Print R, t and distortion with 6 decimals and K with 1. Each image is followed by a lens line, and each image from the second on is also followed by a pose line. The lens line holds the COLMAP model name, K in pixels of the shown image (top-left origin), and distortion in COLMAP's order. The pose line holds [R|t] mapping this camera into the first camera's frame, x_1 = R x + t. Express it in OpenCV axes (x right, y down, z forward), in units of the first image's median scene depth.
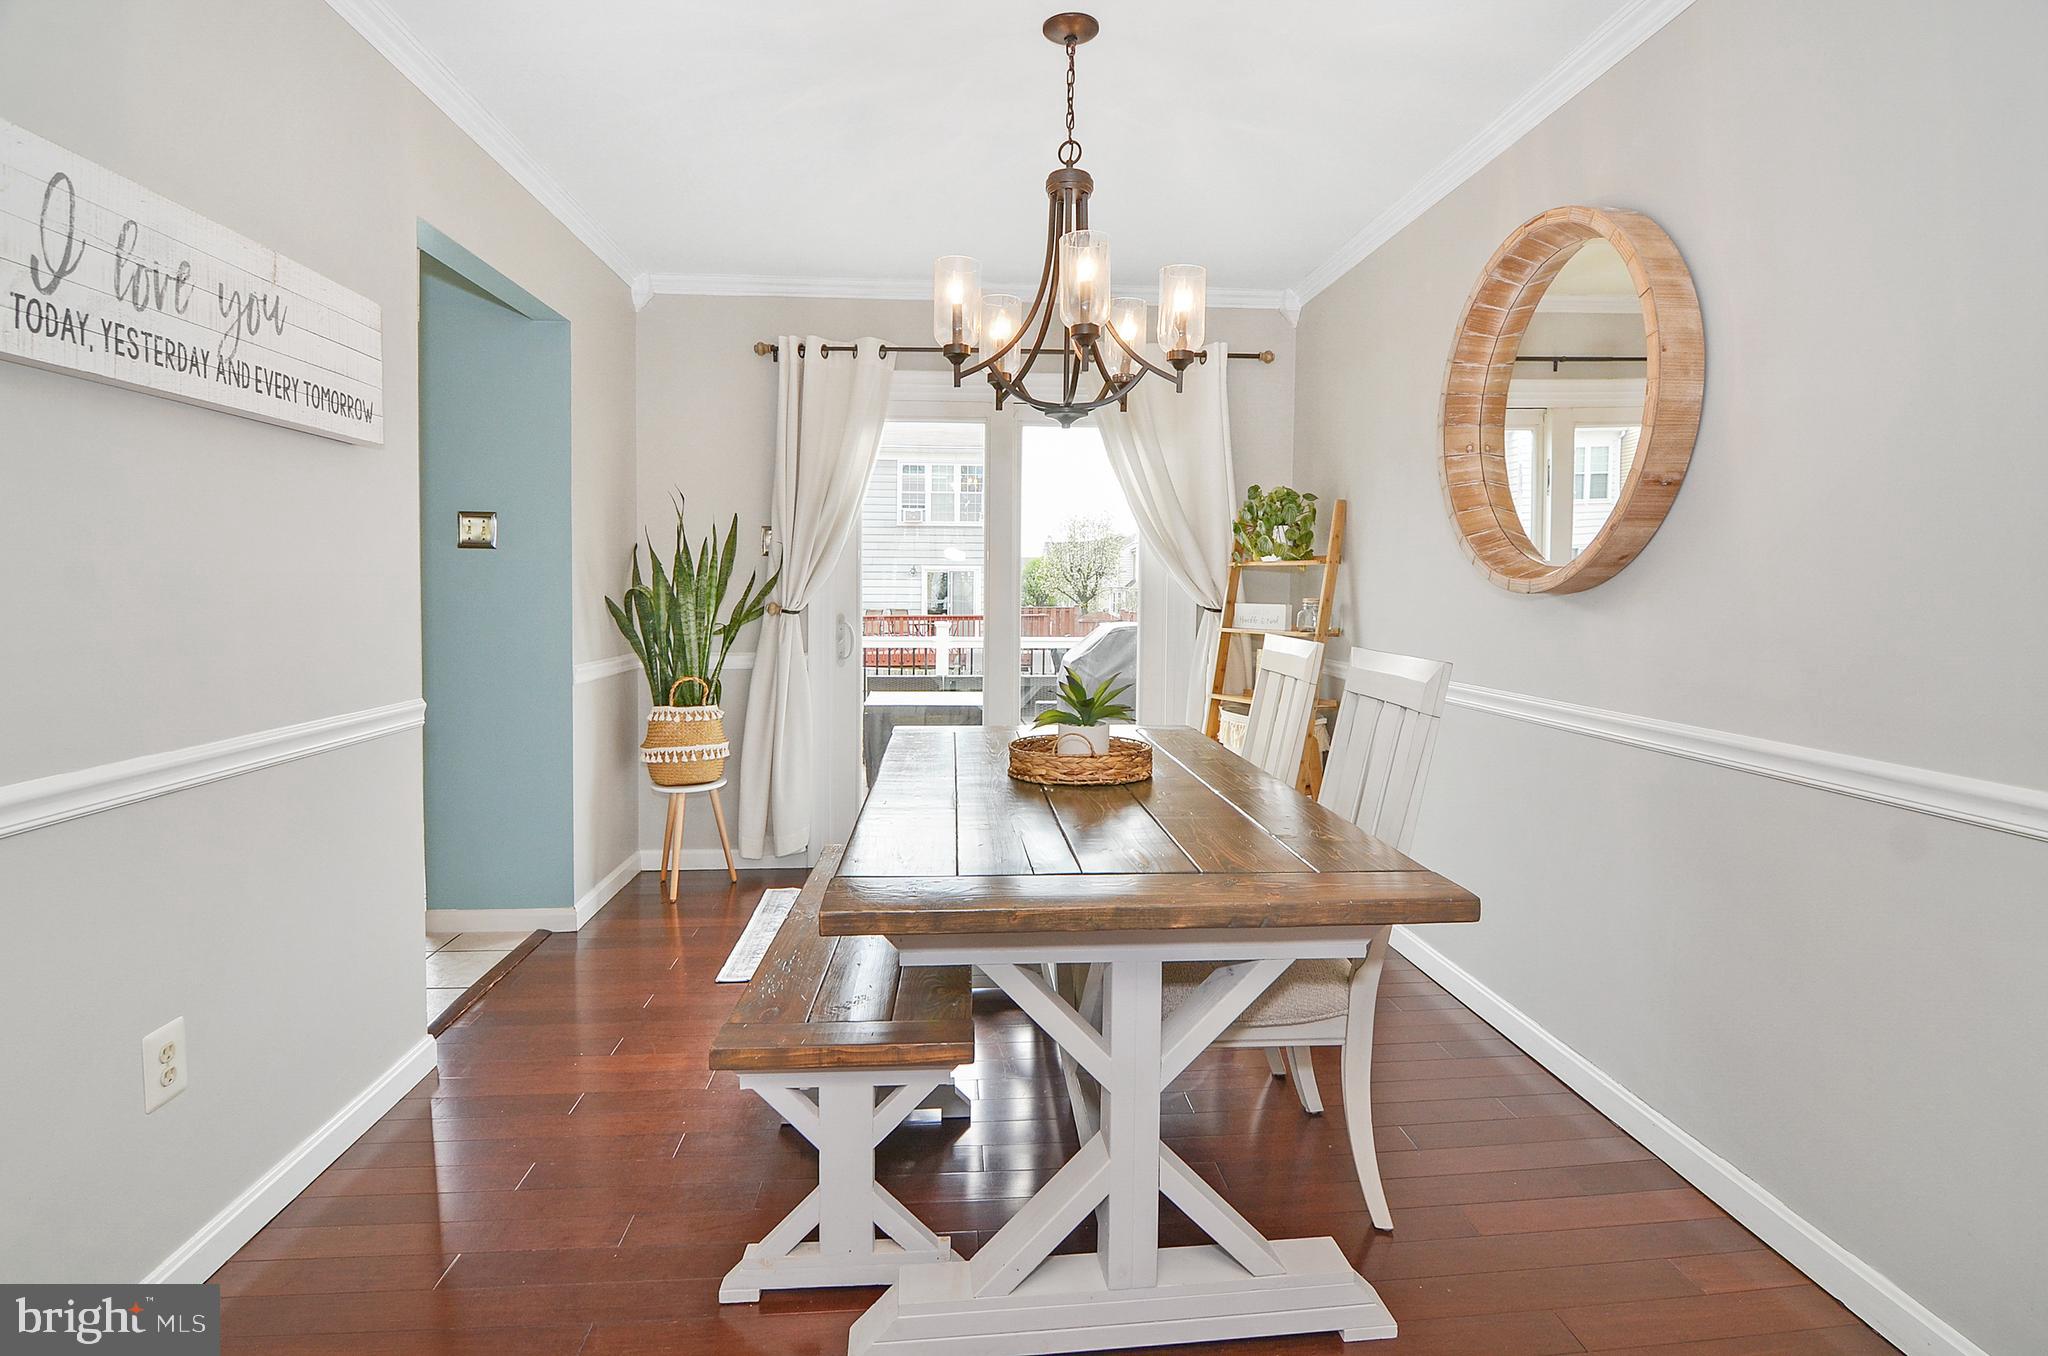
lens RADIAL K [[988.6, 0, 1024.7], [0, 988.6, 627.5], [0, 0, 1]] dist [-0.014921, -0.000467]
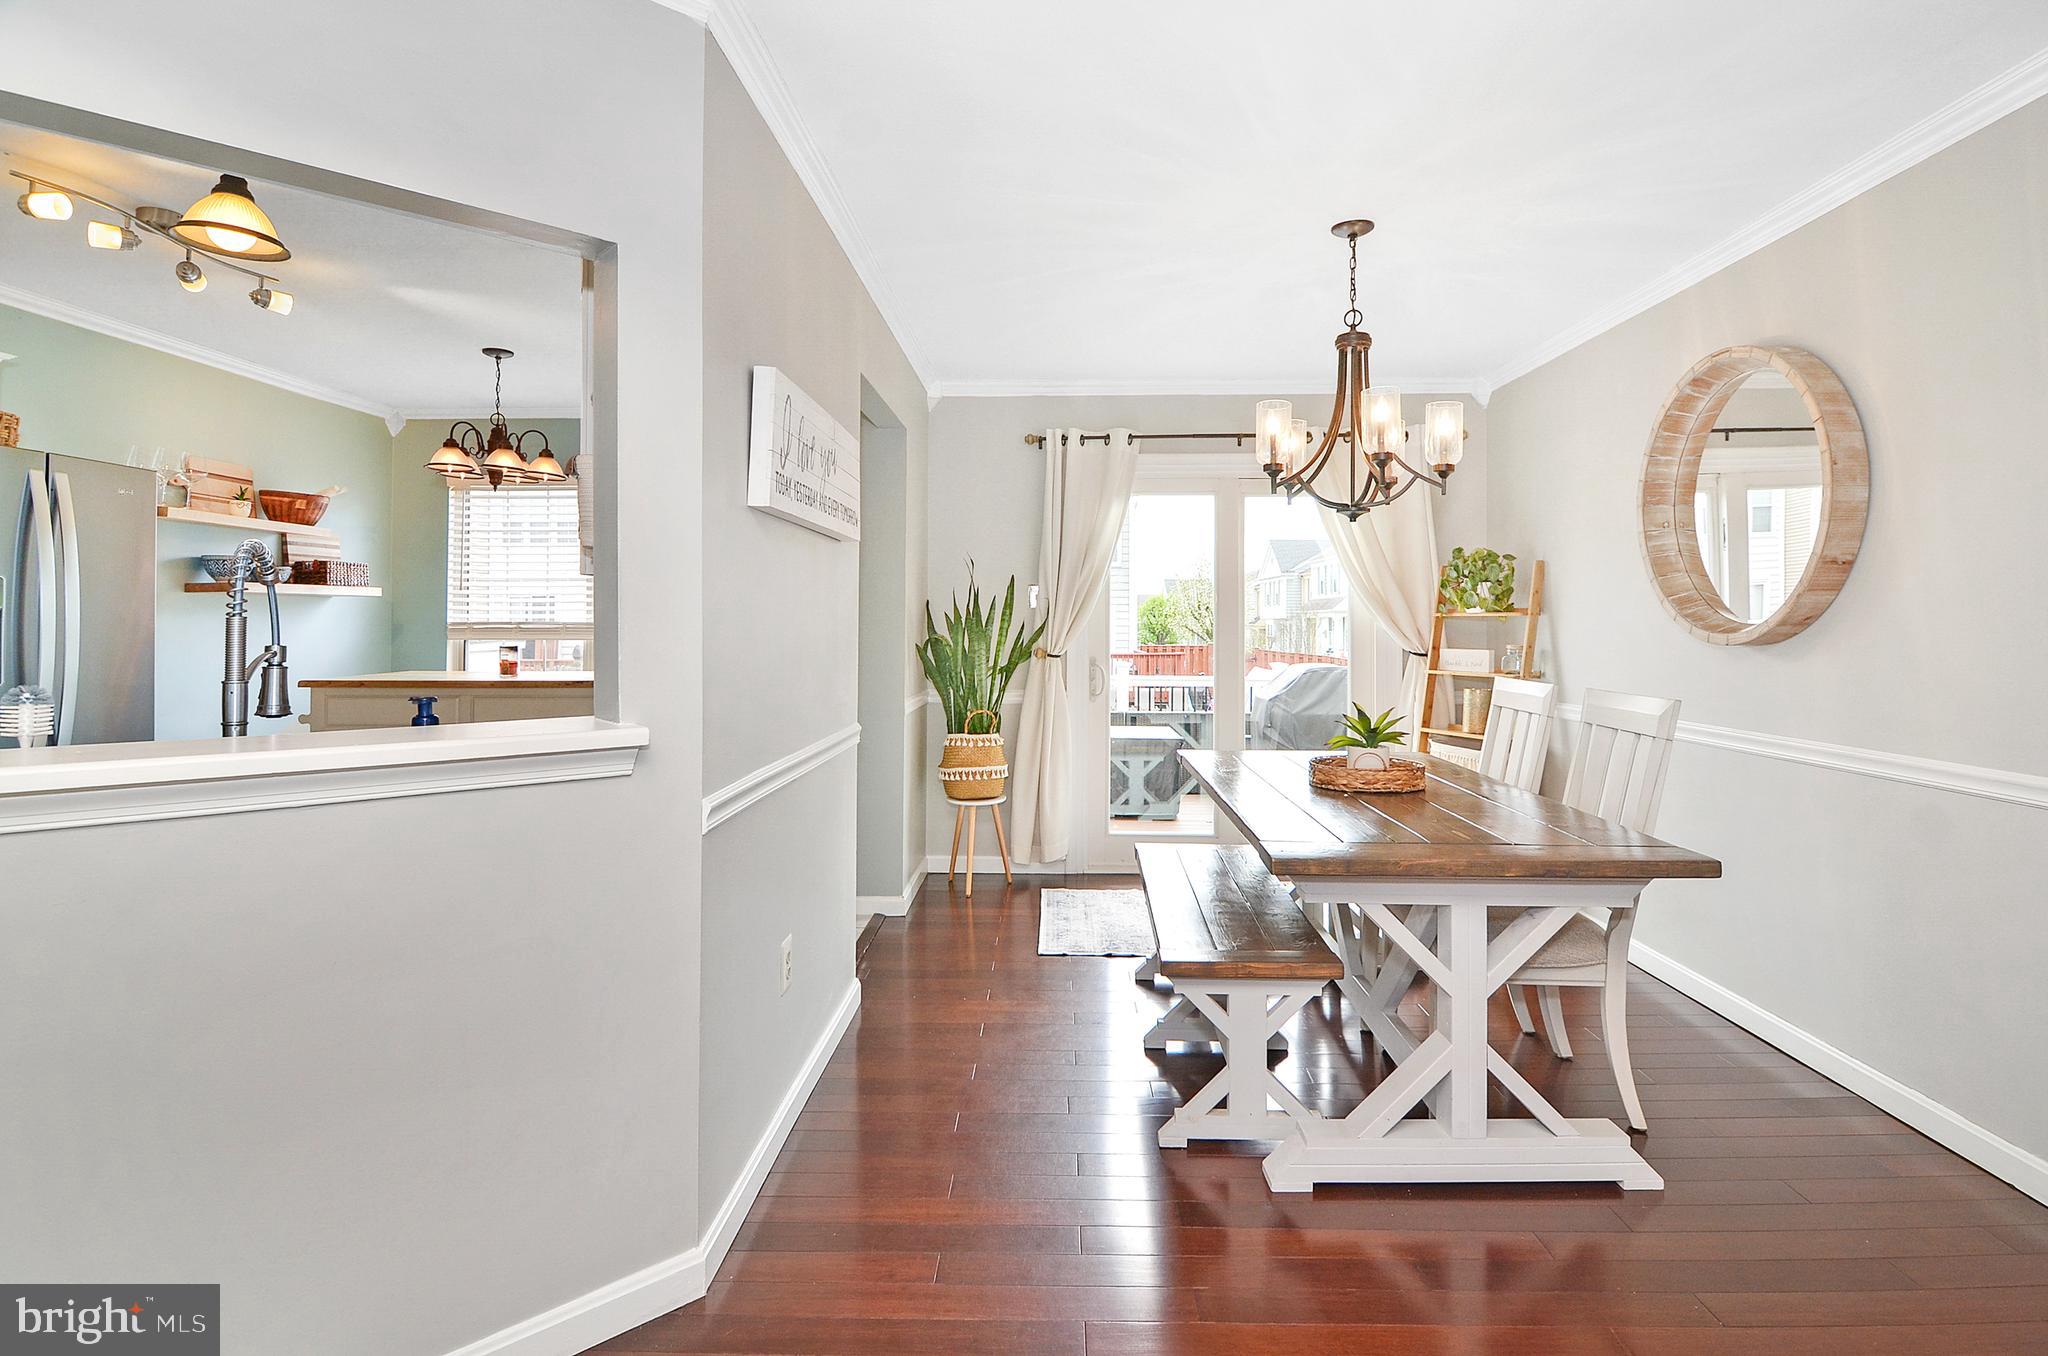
lens RADIAL K [[993.9, 0, 1026.4], [0, 993.9, 602.4], [0, 0, 1]] dist [-0.018002, -0.001595]
pose [[0.993611, -0.005211, -0.112741, -0.156535], [-0.001819, 0.998065, -0.062159, -0.006552], [0.112847, 0.061967, 0.991678, -0.232996]]
